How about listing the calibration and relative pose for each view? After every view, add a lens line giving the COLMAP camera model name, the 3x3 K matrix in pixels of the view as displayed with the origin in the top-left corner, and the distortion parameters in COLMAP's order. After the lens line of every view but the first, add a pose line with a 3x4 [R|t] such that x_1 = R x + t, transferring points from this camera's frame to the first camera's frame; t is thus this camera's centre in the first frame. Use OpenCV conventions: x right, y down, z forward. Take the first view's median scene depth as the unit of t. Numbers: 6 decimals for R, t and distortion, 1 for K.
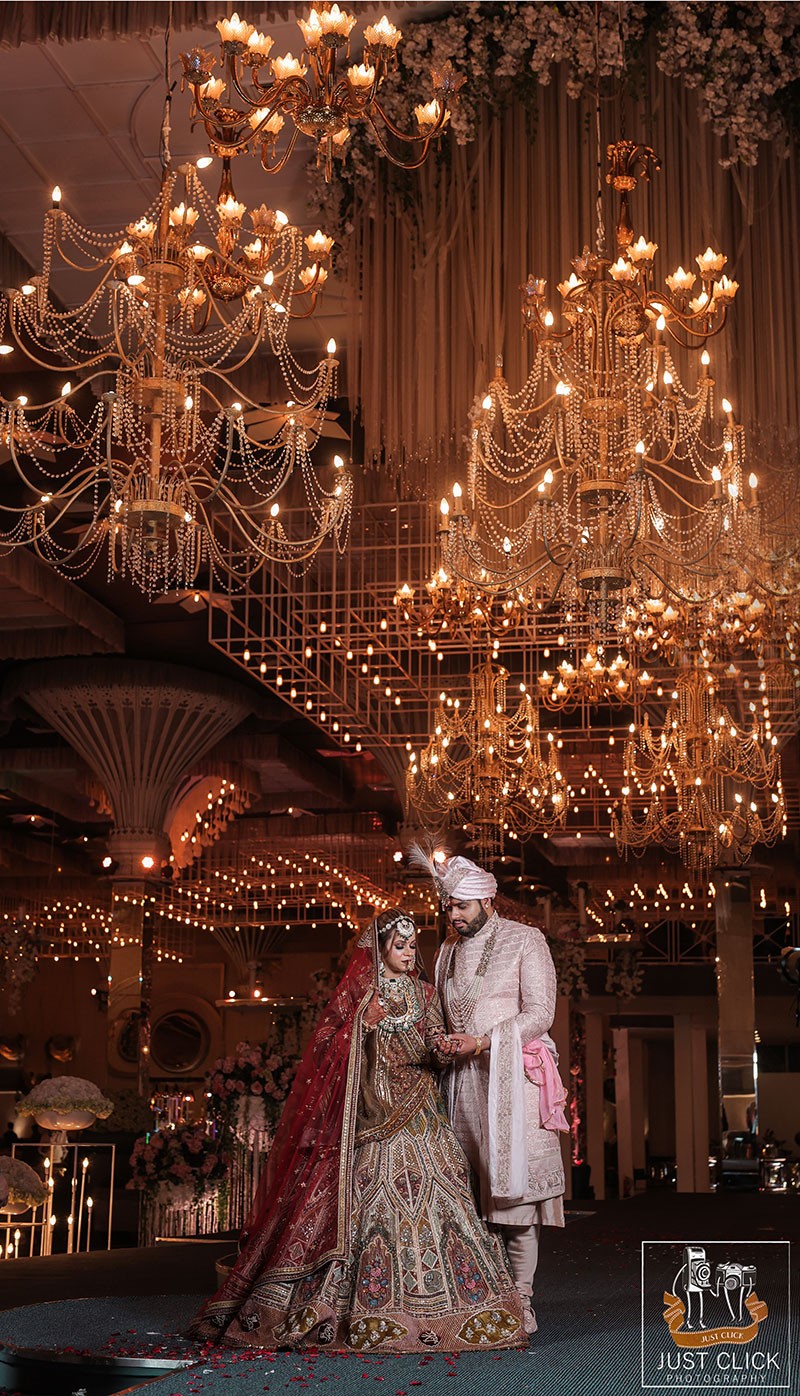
lens RADIAL K [[1982.0, 0, 426.9], [0, 1982.0, 696.4], [0, 0, 1]] dist [0.001510, -0.009223]
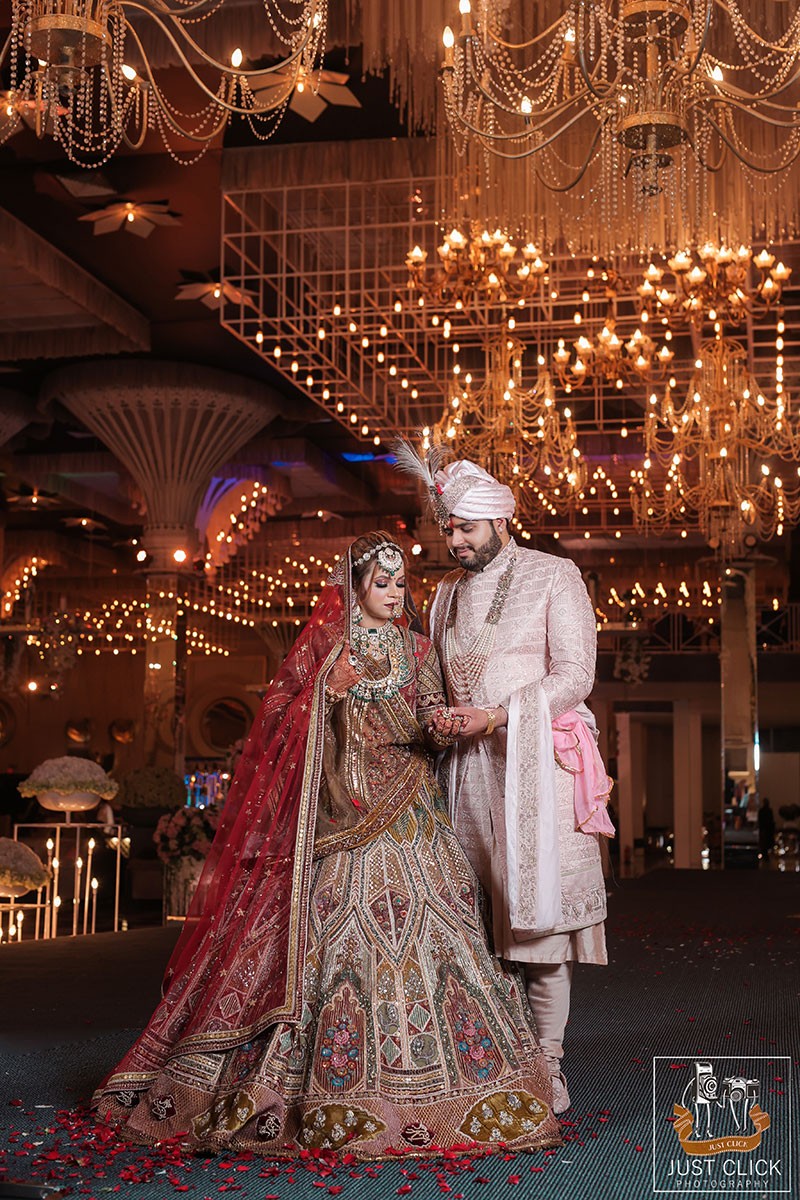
lens RADIAL K [[1688.4, 0, 416.4], [0, 1688.4, 602.1], [0, 0, 1]] dist [0.007260, -0.041886]
pose [[0.999795, -0.000765, -0.020225, 0.004334], [0.002758, 0.995113, 0.098704, 0.026852], [0.020051, -0.098740, 0.994911, 0.143965]]
